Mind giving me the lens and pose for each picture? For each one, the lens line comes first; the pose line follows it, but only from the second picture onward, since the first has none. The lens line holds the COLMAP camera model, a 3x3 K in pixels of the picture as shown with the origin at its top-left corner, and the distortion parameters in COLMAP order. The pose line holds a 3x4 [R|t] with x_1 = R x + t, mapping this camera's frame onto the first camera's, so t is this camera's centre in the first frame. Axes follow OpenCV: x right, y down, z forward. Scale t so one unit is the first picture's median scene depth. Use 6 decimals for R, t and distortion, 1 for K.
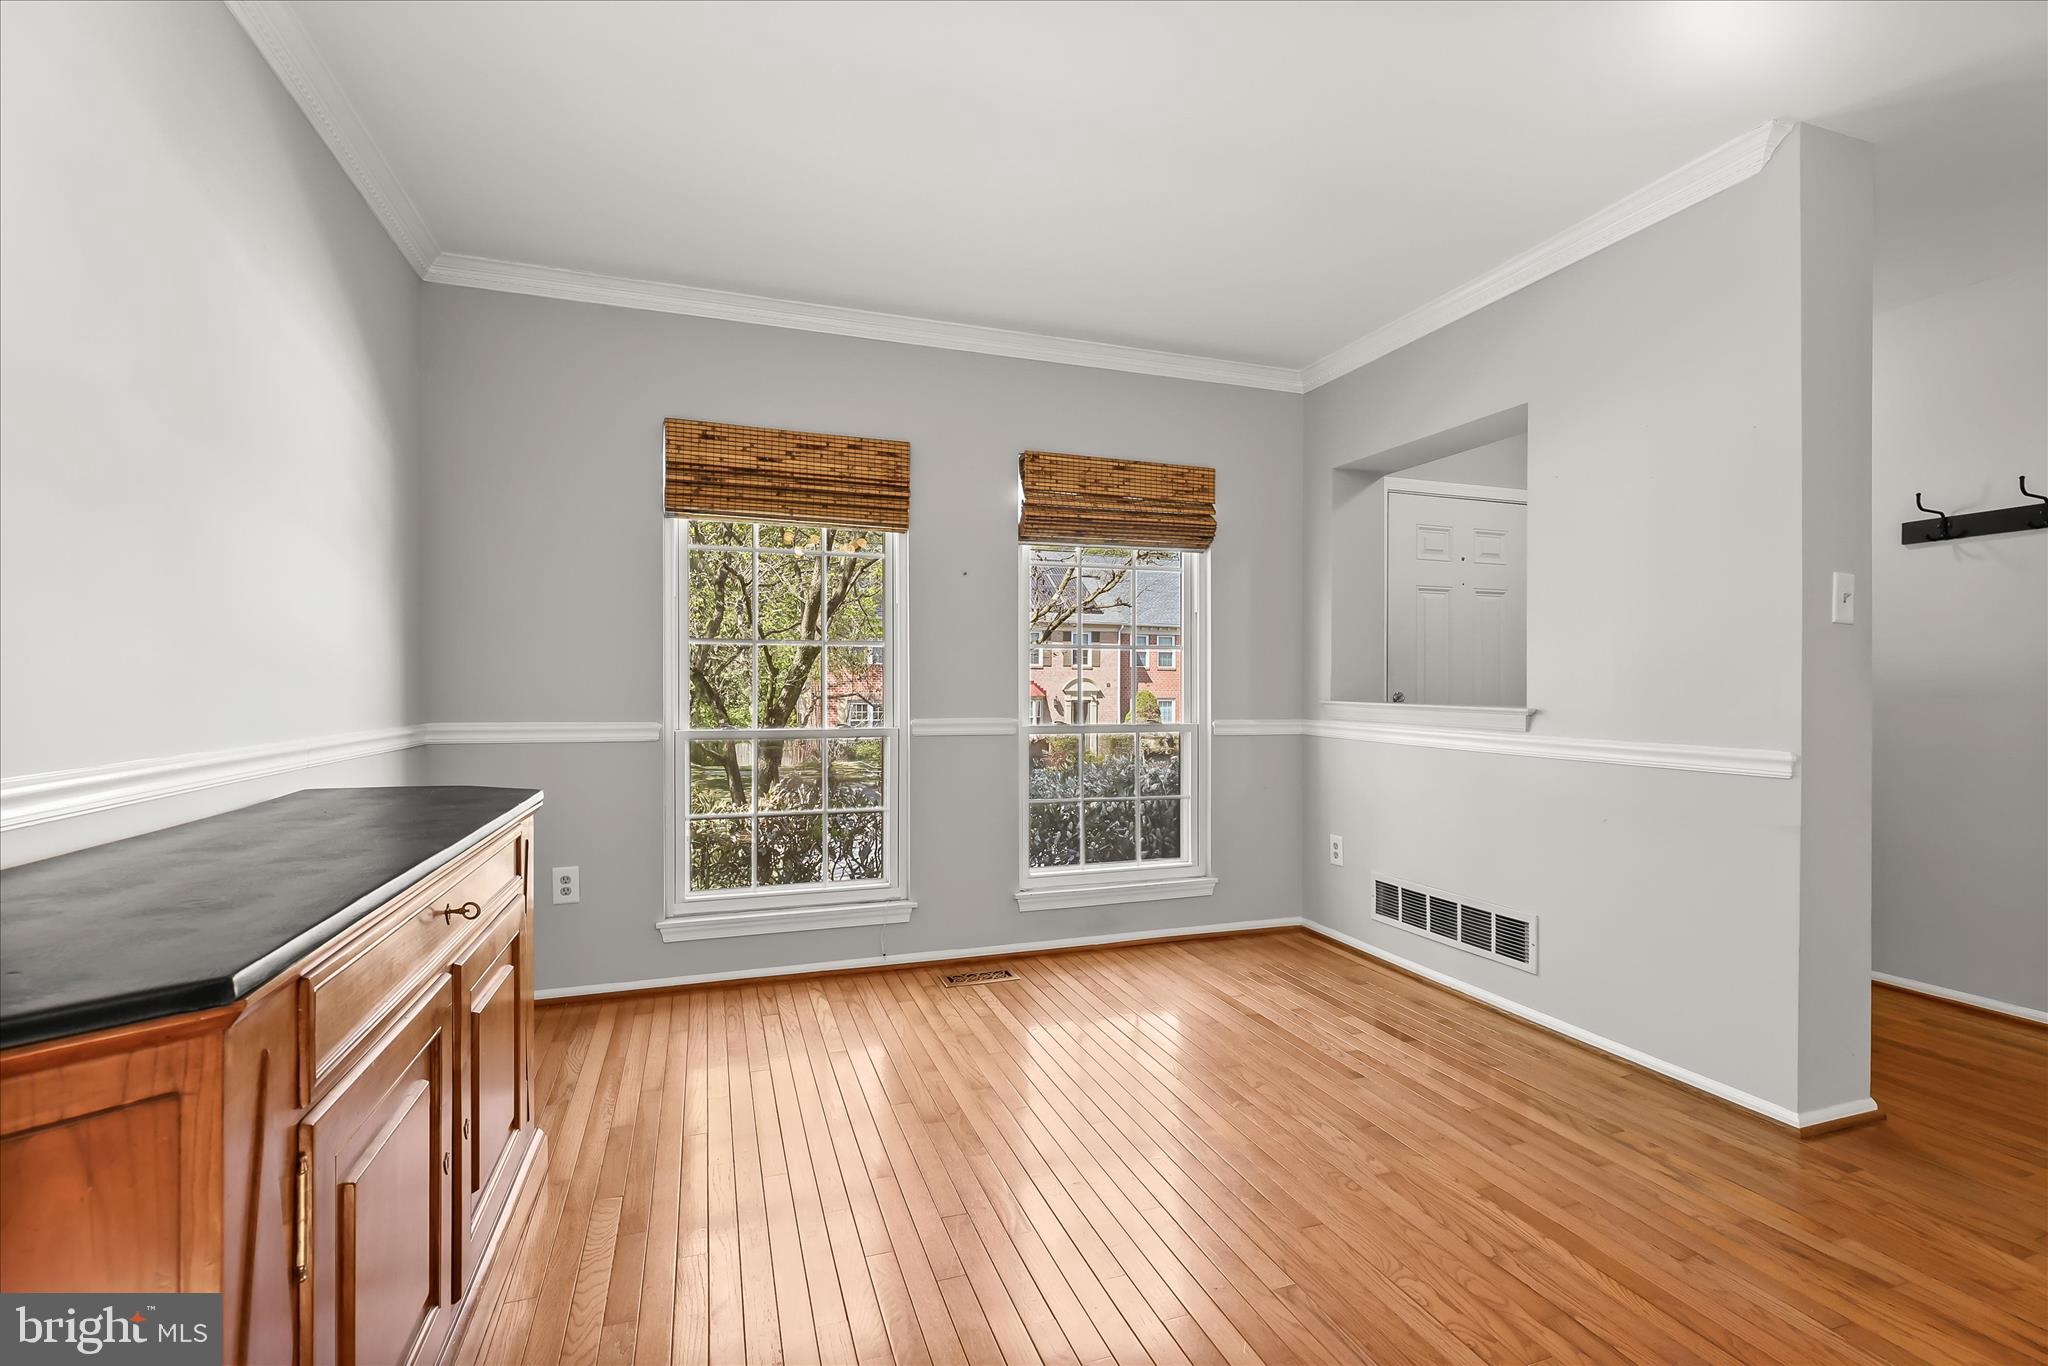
lens RADIAL K [[925.9, 0, 1063.2], [0, 925.9, 694.0], [0, 0, 1]] dist [-0.002500, 0.000453]
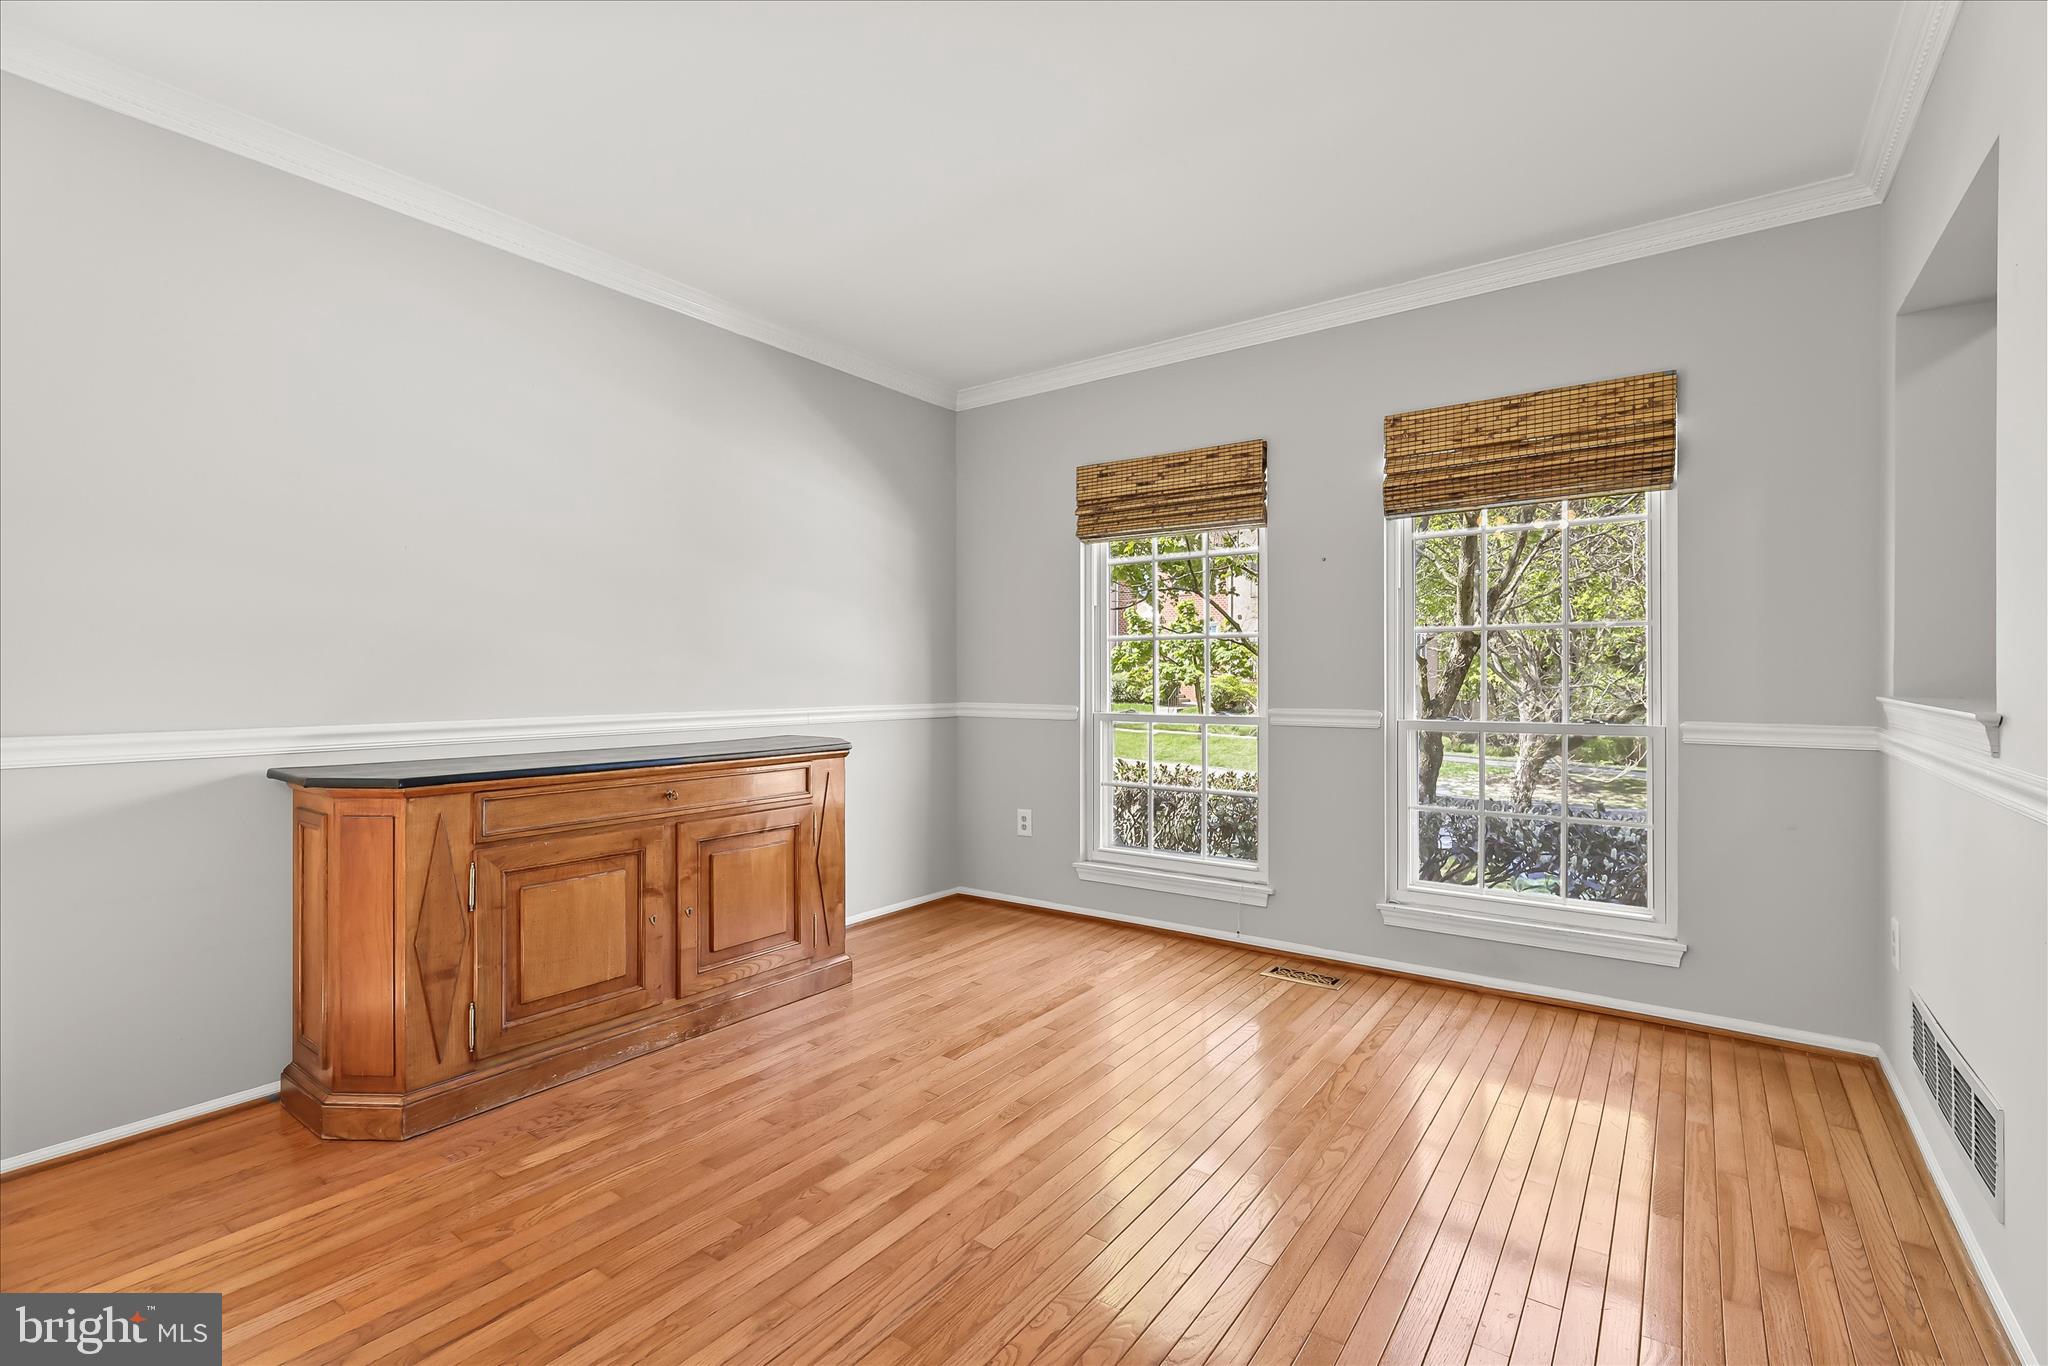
lens RADIAL K [[925.9, 0, 1017.0], [0, 925.9, 677.1], [0, 0, 1]] dist [-0.002500, 0.000453]
pose [[0.551789, -0.004007, -0.833974, 0.539560], [-0.003320, 0.999970, -0.007002, 0.000539], [0.833977, 0.006632, 0.551760, 0.208040]]
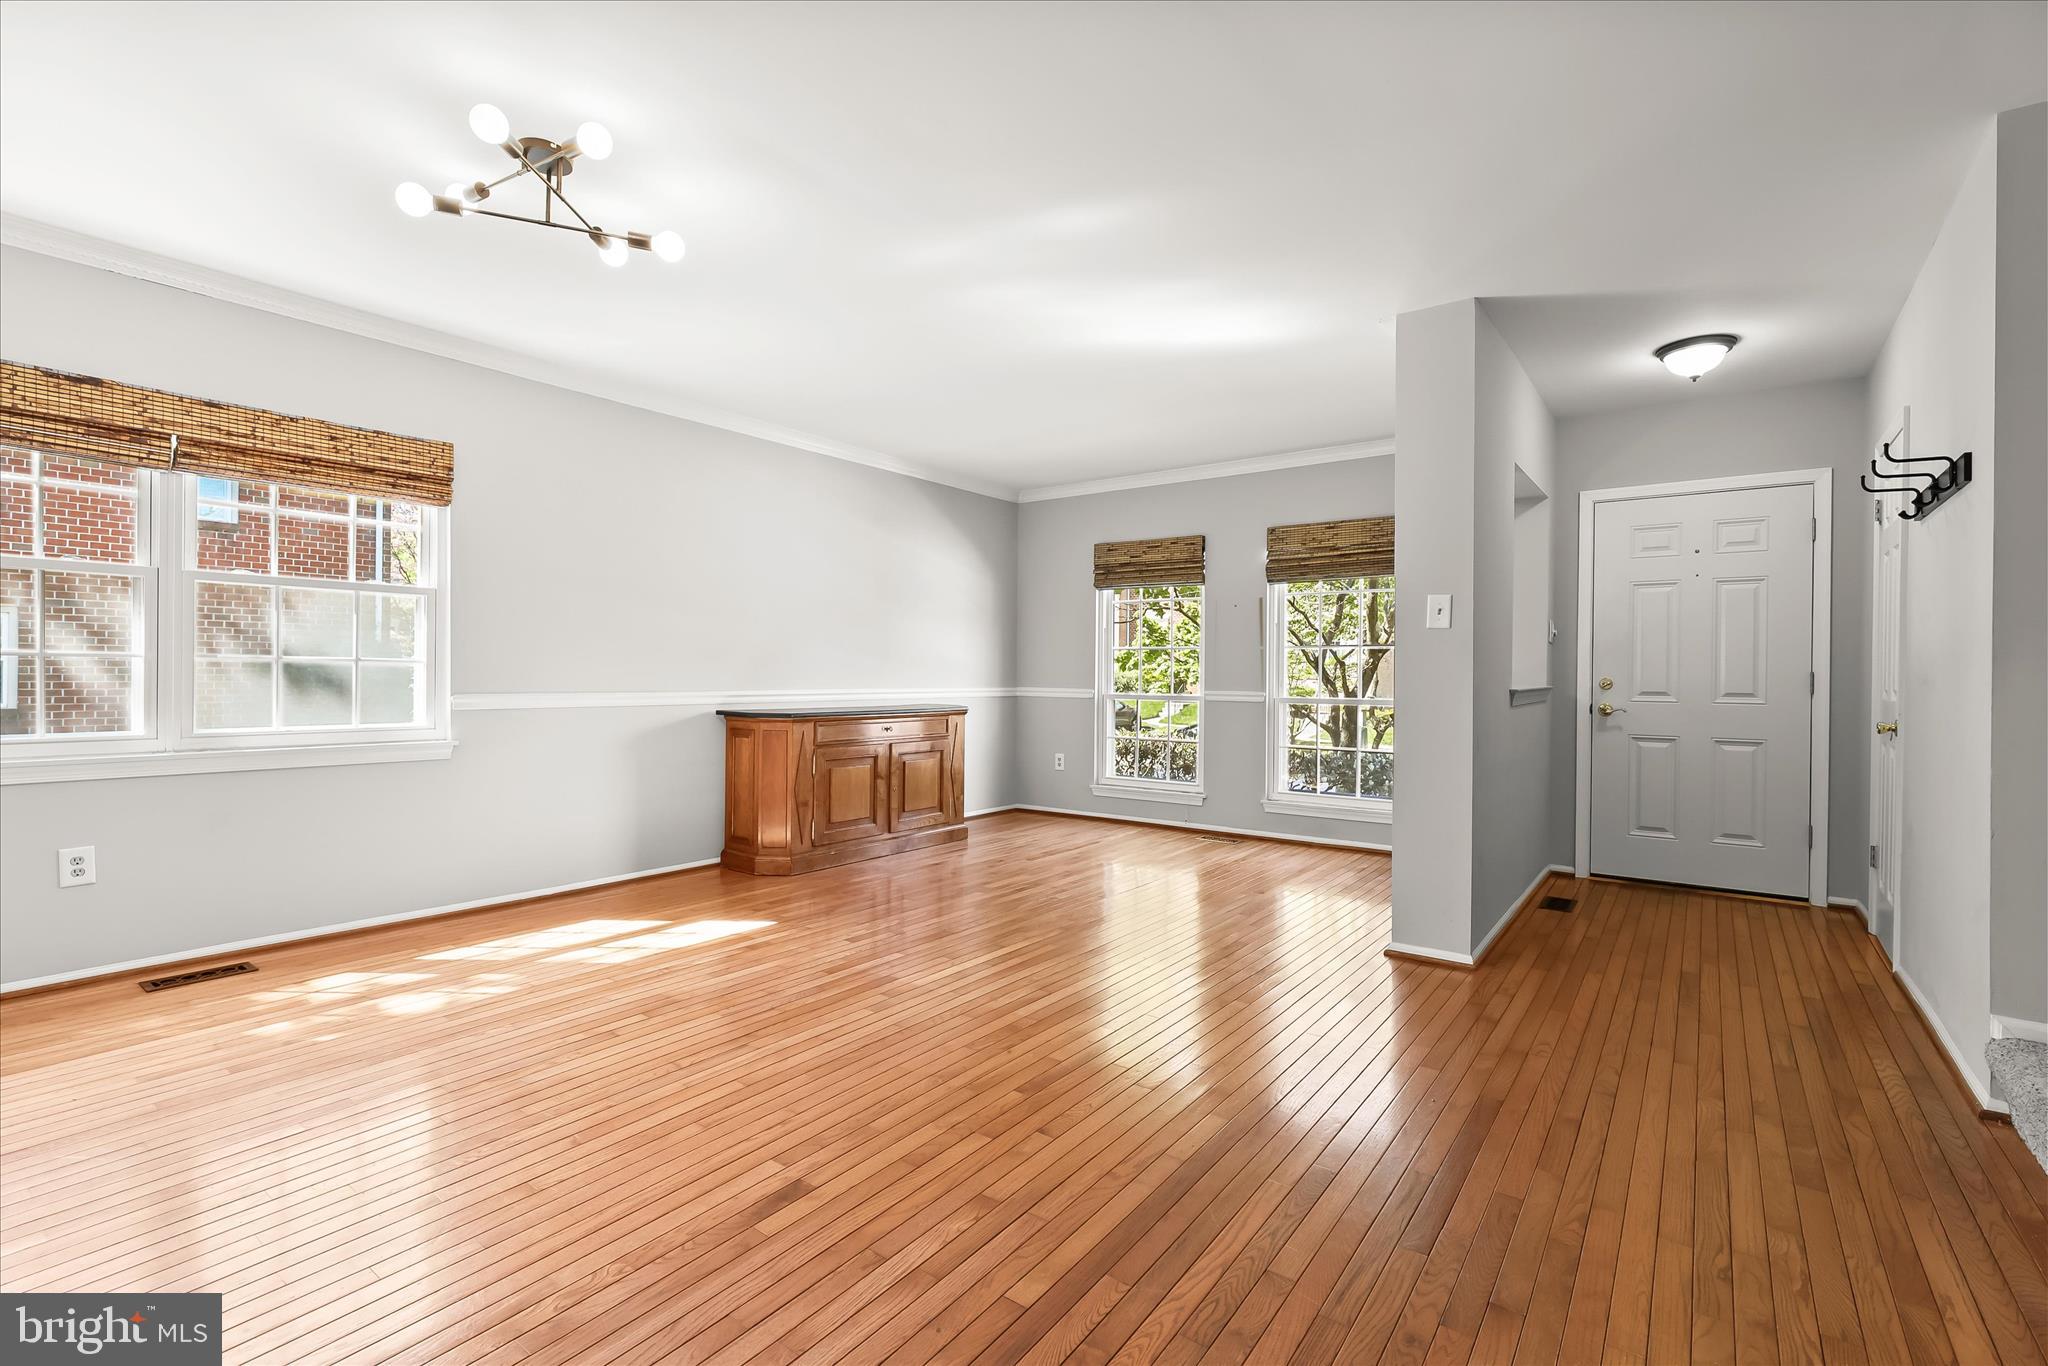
lens RADIAL K [[925.9, 0, 1034.3], [0, 925.9, 678.0], [0, 0, 1]] dist [-0.002500, 0.000453]
pose [[0.556197, 0.005093, -0.831035, 1.135059], [-0.012753, 0.999916, -0.002407, 0.010923], [0.830952, 0.011937, 0.556216, -0.254279]]
